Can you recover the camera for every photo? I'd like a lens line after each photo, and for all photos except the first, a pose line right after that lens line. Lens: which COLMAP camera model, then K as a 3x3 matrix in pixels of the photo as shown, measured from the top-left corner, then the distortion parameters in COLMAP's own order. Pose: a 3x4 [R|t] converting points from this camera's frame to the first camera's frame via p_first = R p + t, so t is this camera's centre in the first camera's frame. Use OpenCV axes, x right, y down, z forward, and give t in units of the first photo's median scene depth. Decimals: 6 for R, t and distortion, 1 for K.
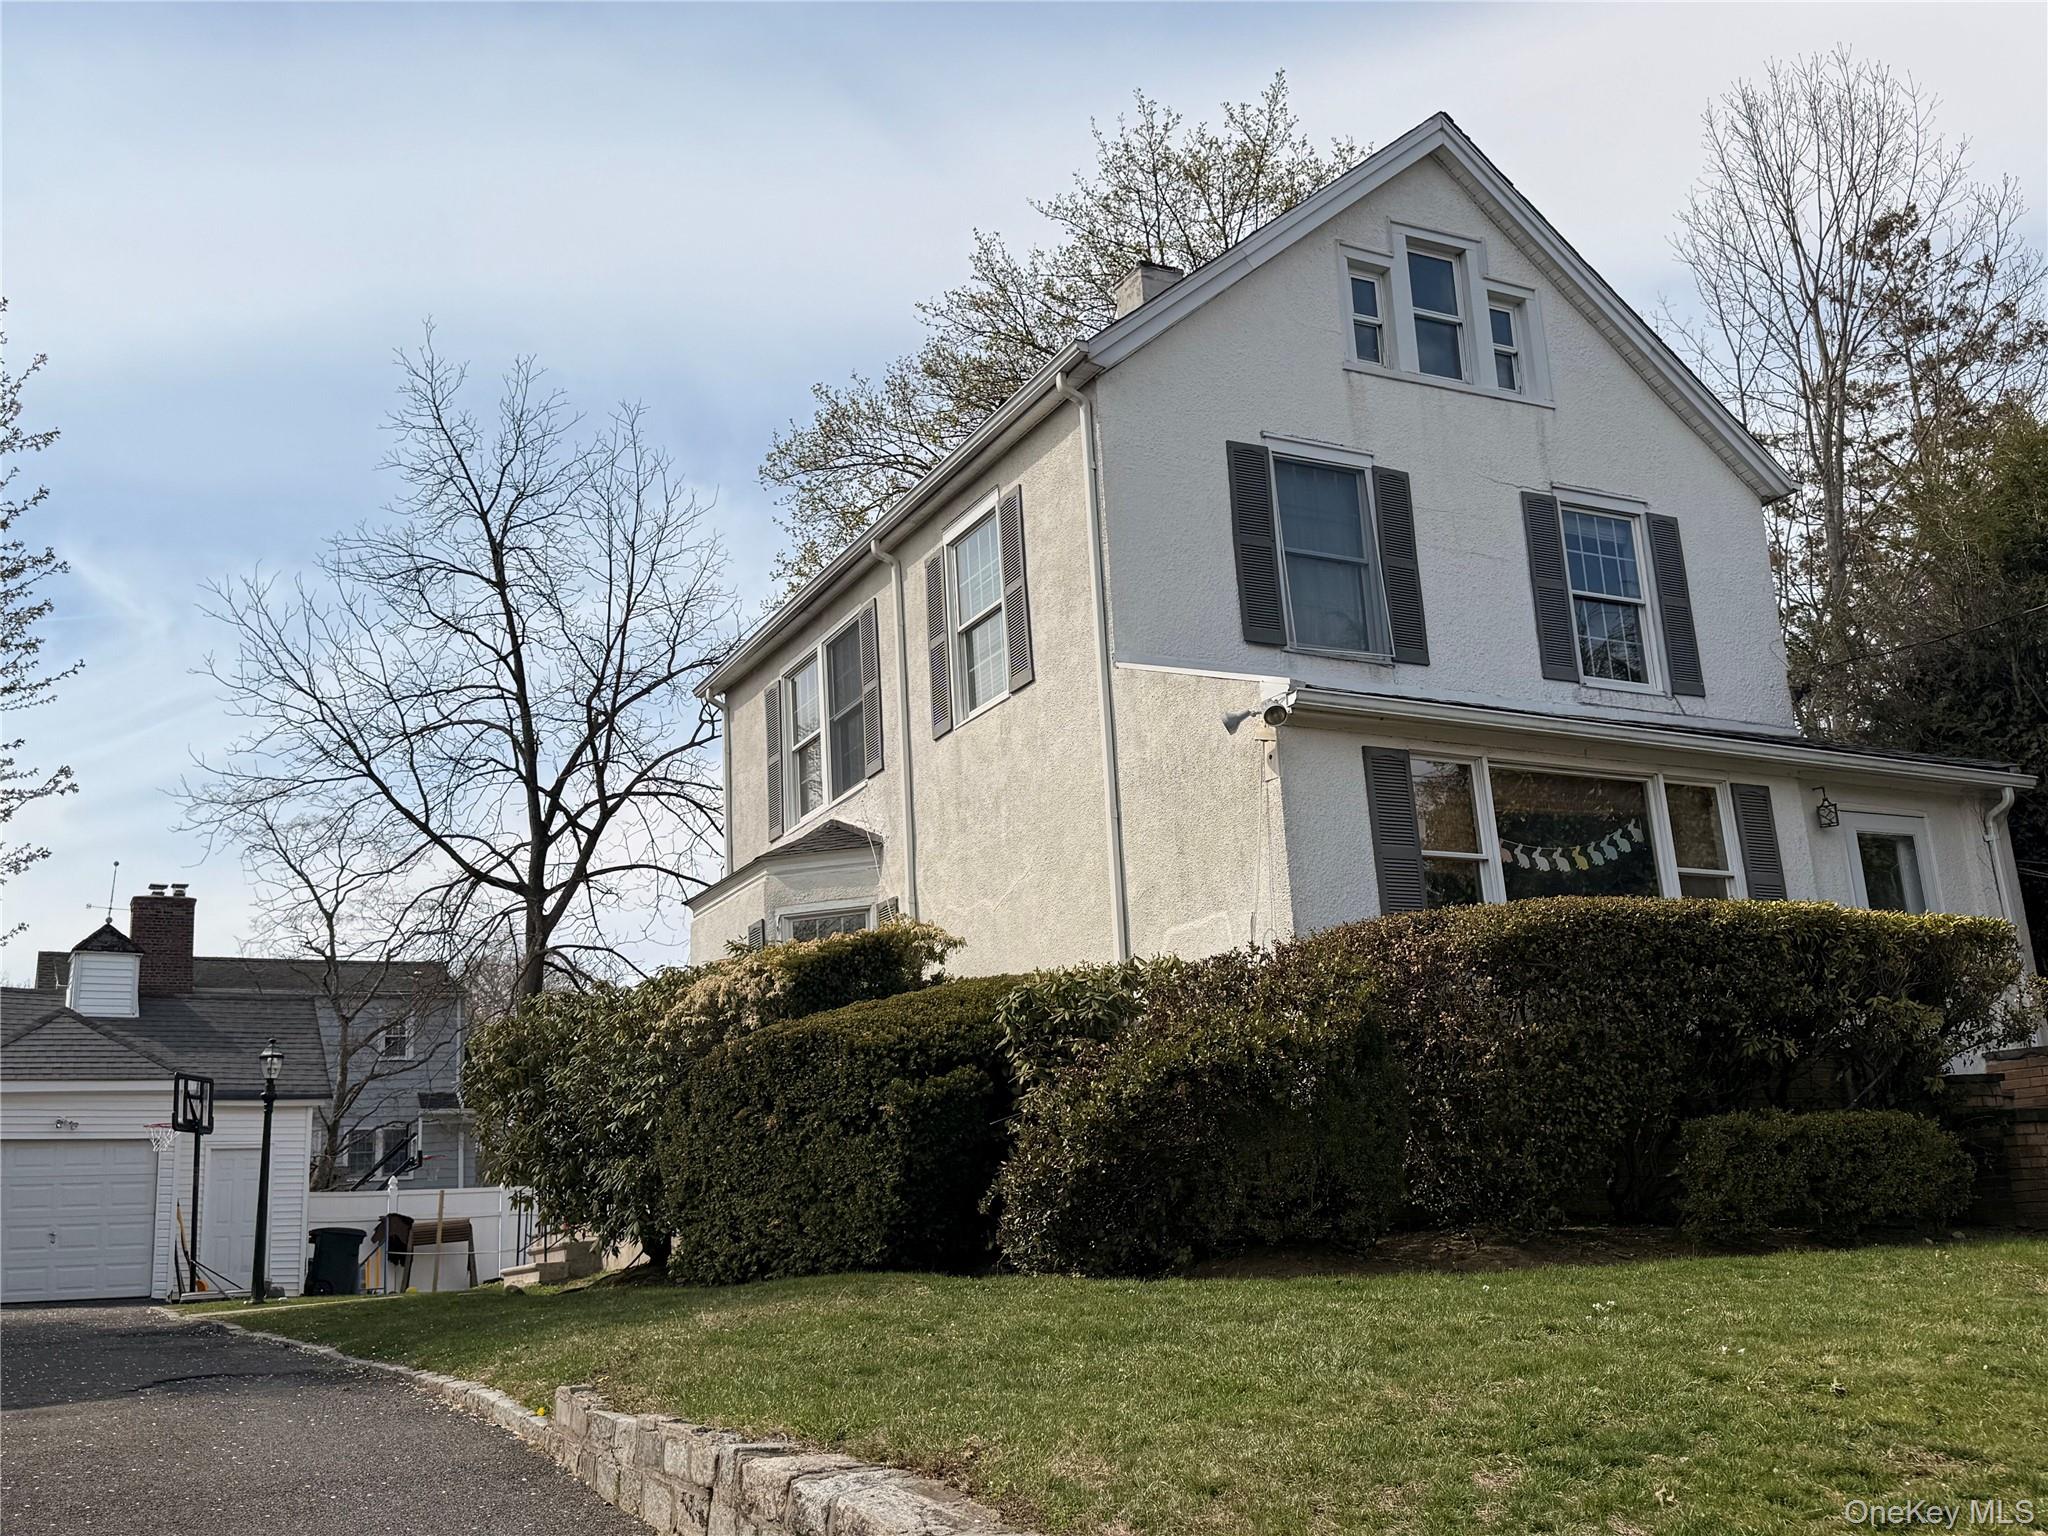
lens RADIAL K [[1983.2, 0, 1026.6], [0, 1983.2, 781.1], [0, 0, 1]] dist [0.191098, -0.449648]
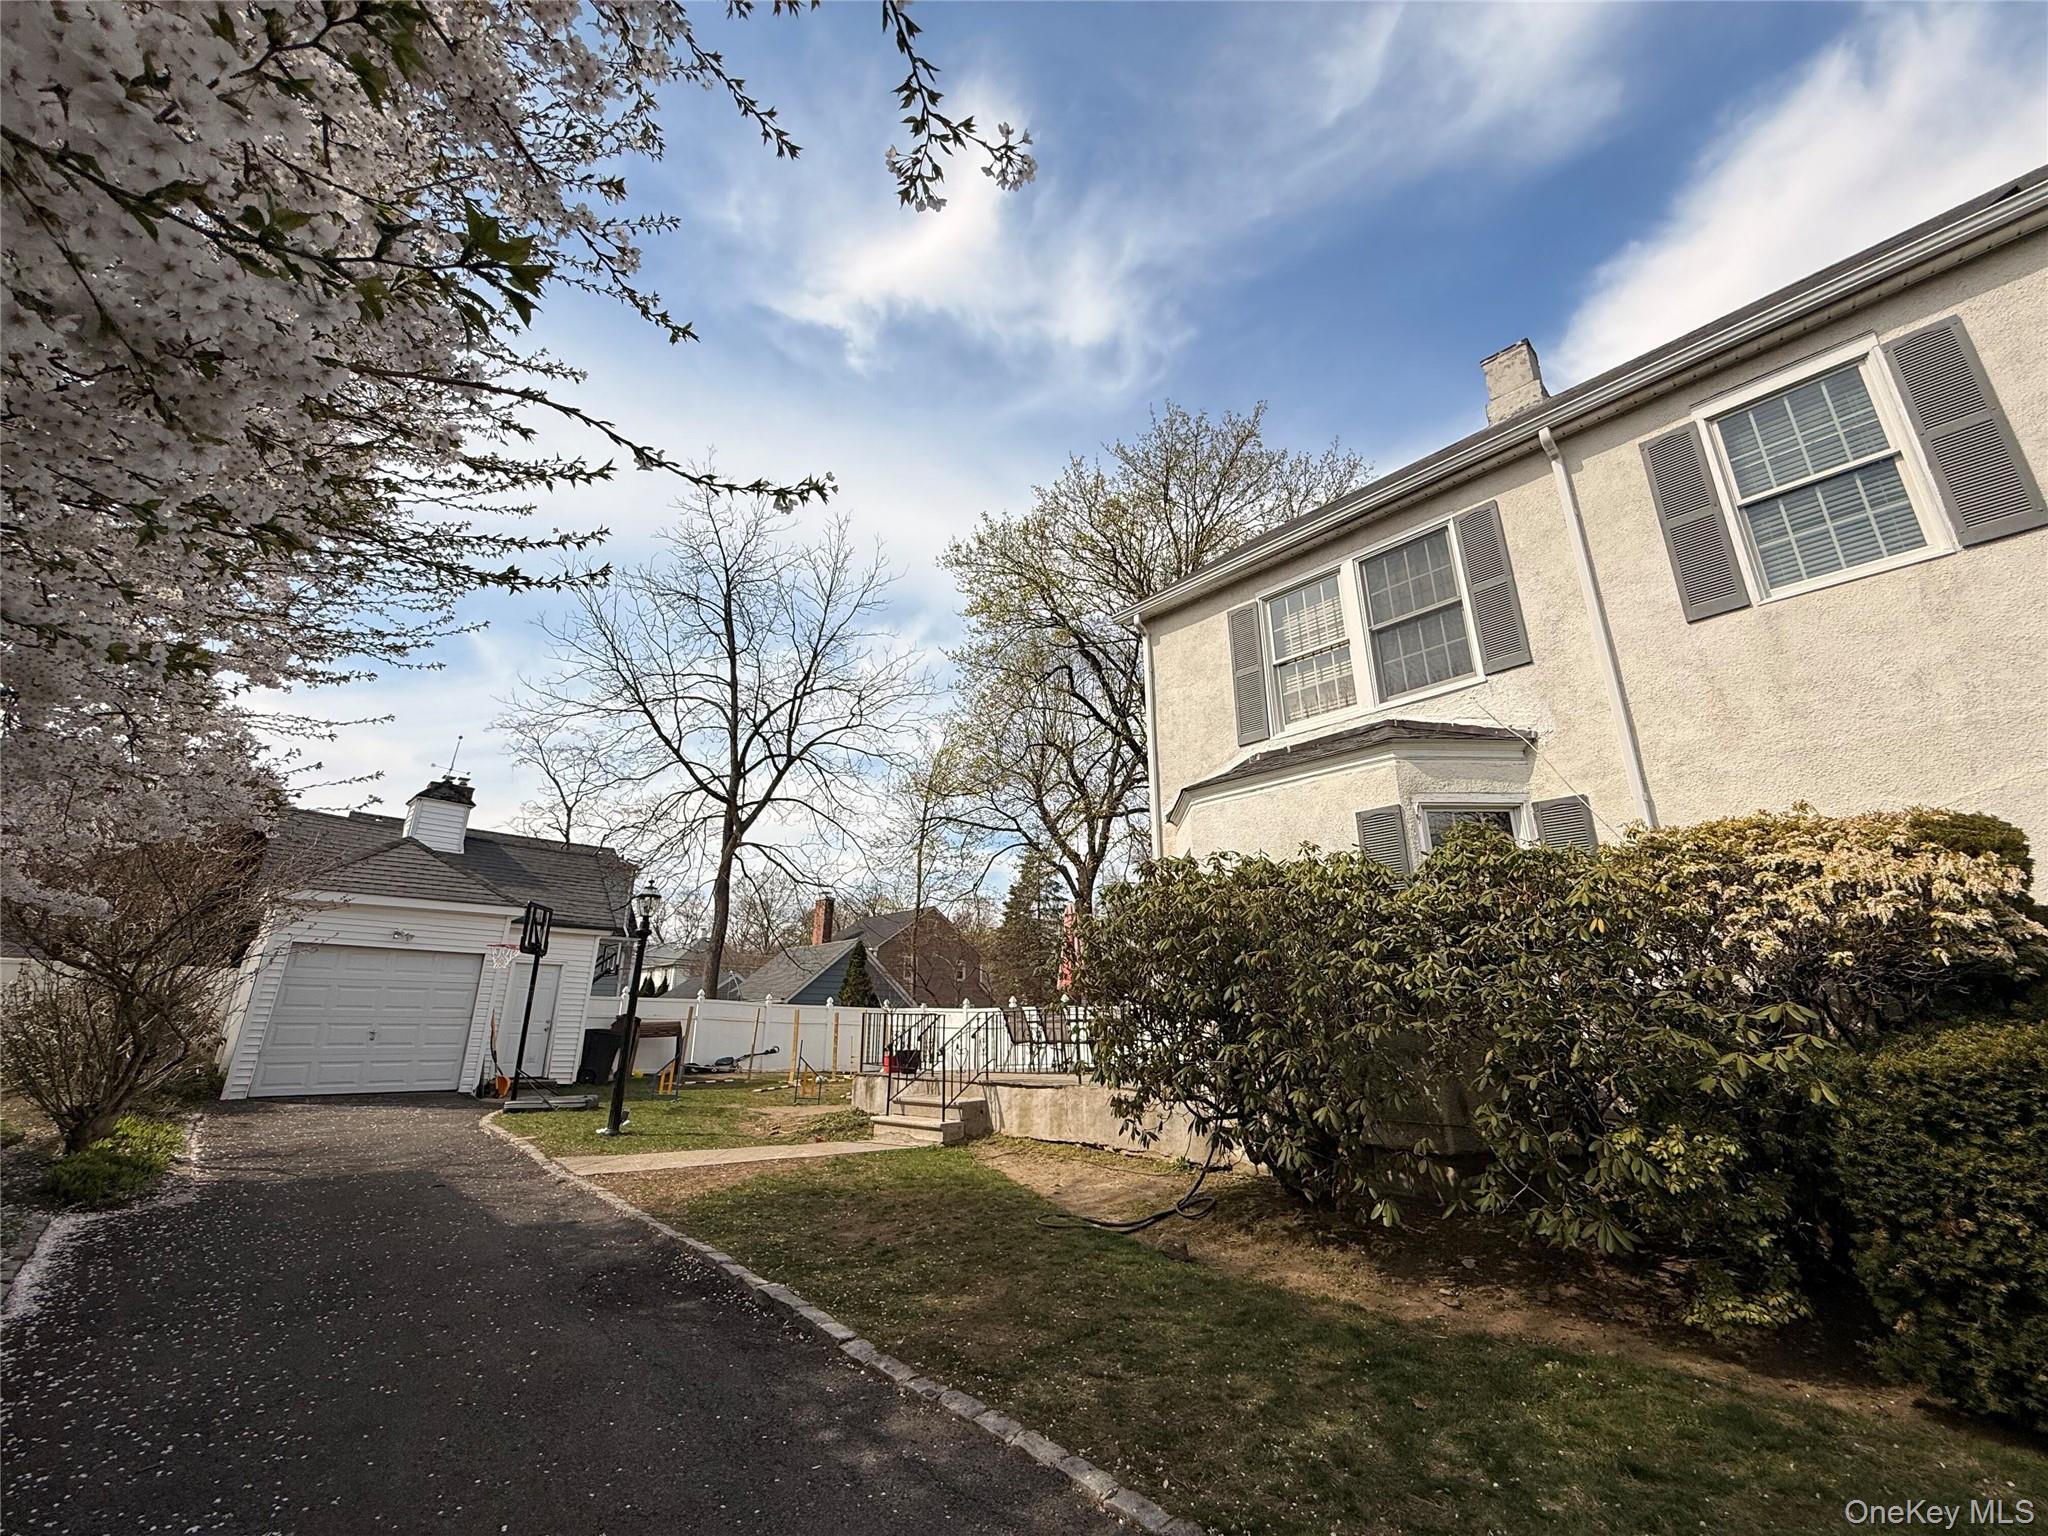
lens RADIAL K [[826.5, 0, 1017.0], [0, 826.5, 766.4], [0, 0, 1]] dist [0.001430, -0.000160]
pose [[0.962303, 0.137529, 0.234646, -0.414539], [-0.121708, 0.989280, -0.080697, 0.109944], [-0.243229, 0.049097, 0.968726, 0.717618]]
